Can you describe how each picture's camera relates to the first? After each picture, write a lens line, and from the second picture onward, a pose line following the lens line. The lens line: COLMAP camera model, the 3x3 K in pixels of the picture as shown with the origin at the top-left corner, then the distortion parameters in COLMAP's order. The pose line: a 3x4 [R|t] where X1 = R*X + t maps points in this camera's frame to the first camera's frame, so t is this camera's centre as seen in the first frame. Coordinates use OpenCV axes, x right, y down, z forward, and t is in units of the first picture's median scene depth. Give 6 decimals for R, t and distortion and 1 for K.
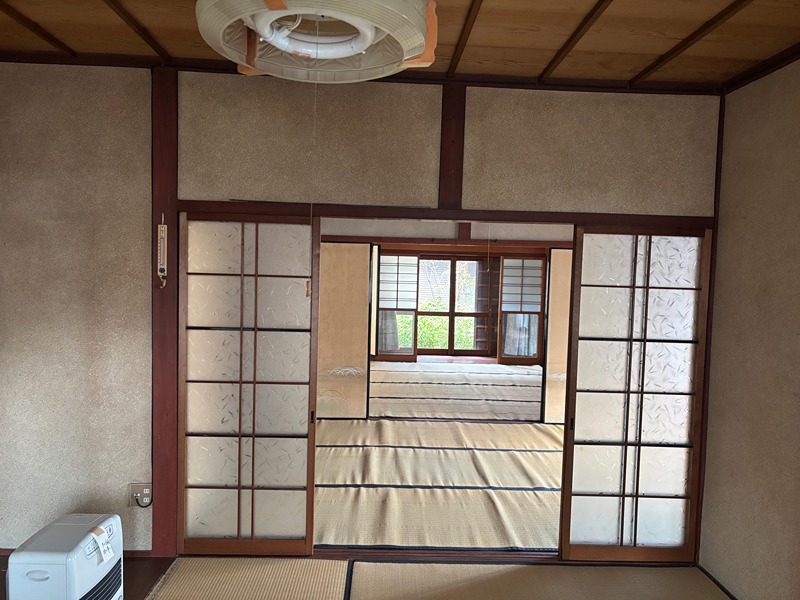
lens RADIAL K [[590.6, 0, 400.0], [0, 590.6, 300.0], [0, 0, 1]] dist [-0.004518, -0.005001]
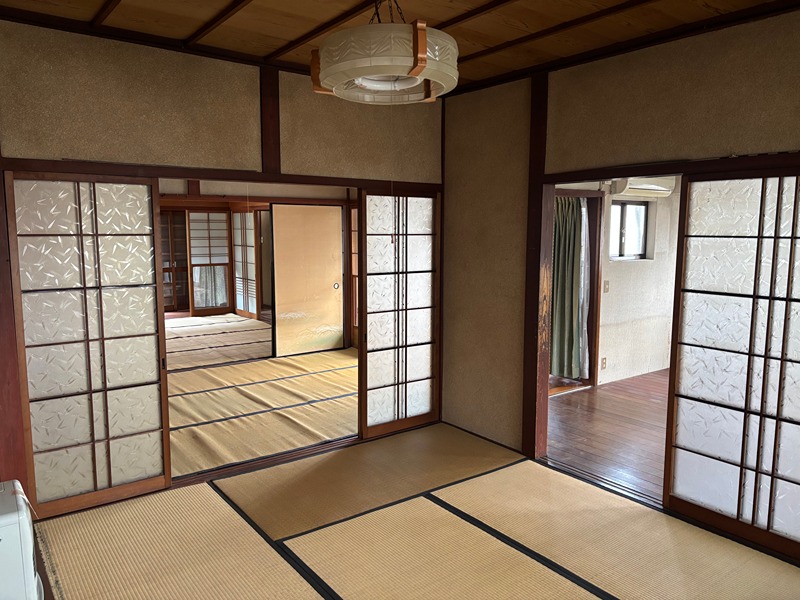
lens RADIAL K [[601.1, 0, 400.0], [0, 601.1, 300.0], [0, 0, 1]] dist [0.000401, -0.066929]
pose [[0.808538, -0.094278, 0.580842, -0.405571], [0.048203, 0.994376, 0.094301, -0.001414], [-0.586466, -0.048248, 0.808536, -0.139530]]
